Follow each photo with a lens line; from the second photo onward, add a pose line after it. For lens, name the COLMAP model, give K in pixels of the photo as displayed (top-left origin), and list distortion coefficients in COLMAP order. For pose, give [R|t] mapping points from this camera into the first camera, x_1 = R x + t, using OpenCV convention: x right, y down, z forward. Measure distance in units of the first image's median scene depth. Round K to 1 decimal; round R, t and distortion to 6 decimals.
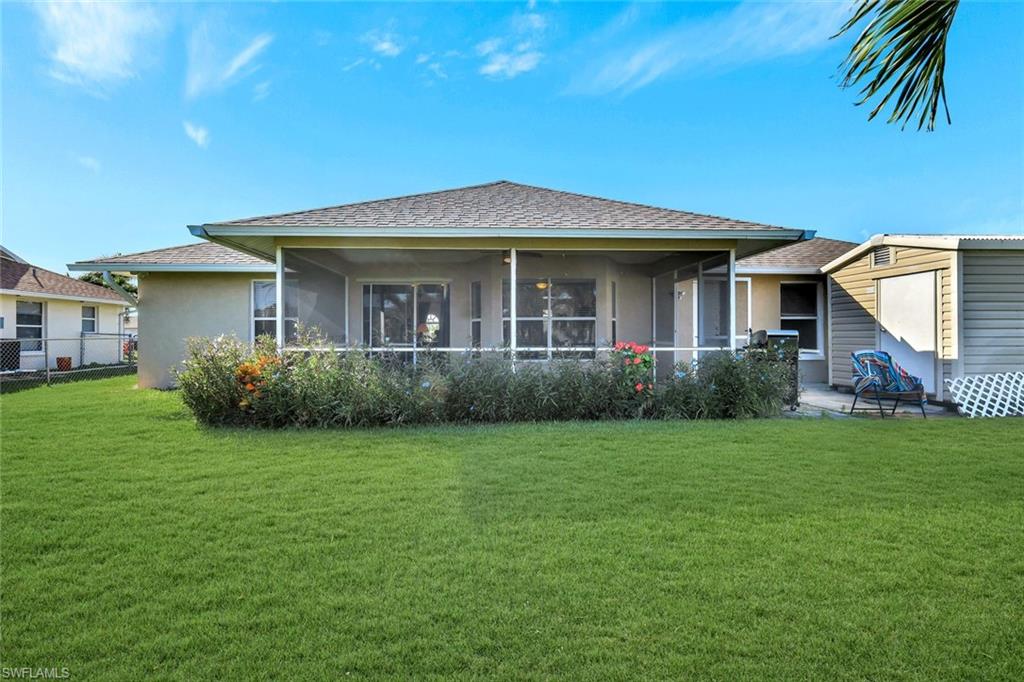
lens RADIAL K [[451.6, 0, 506.6], [0, 451.6, 332.8], [0, 0, 1]] dist [0.006382, -0.000090]
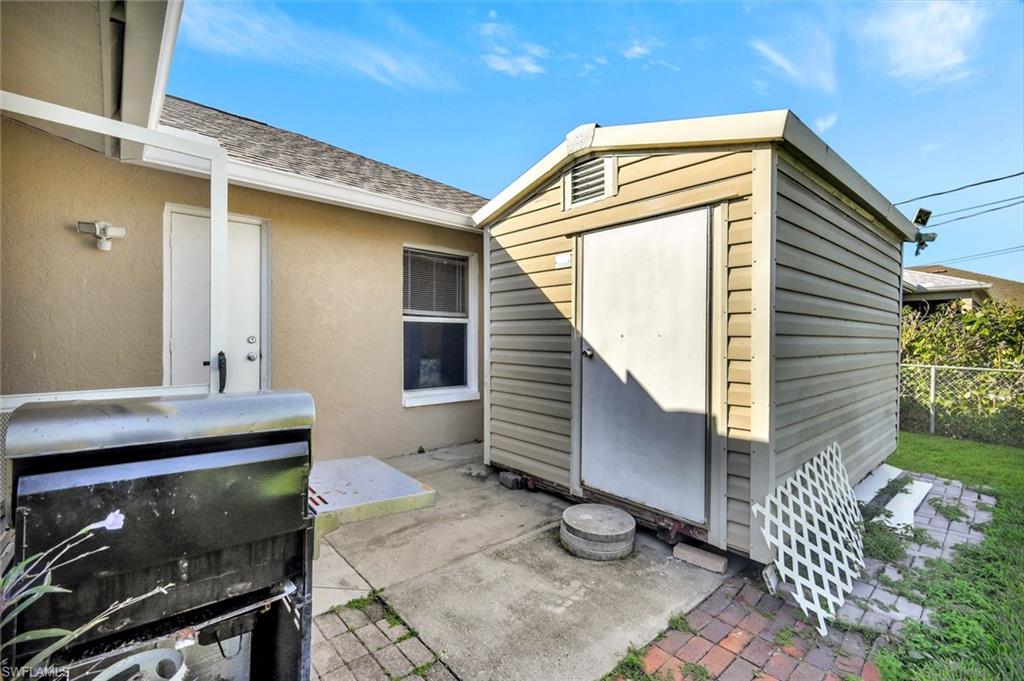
lens RADIAL K [[451.6, 0, 509.6], [0, 451.6, 333.0], [0, 0, 1]] dist [0.006382, -0.000090]
pose [[0.782020, 0.005175, 0.623232, 0.499650], [-0.006725, 0.999977, 0.000135, -0.024573], [-0.623217, -0.004297, 0.782037, 0.704342]]
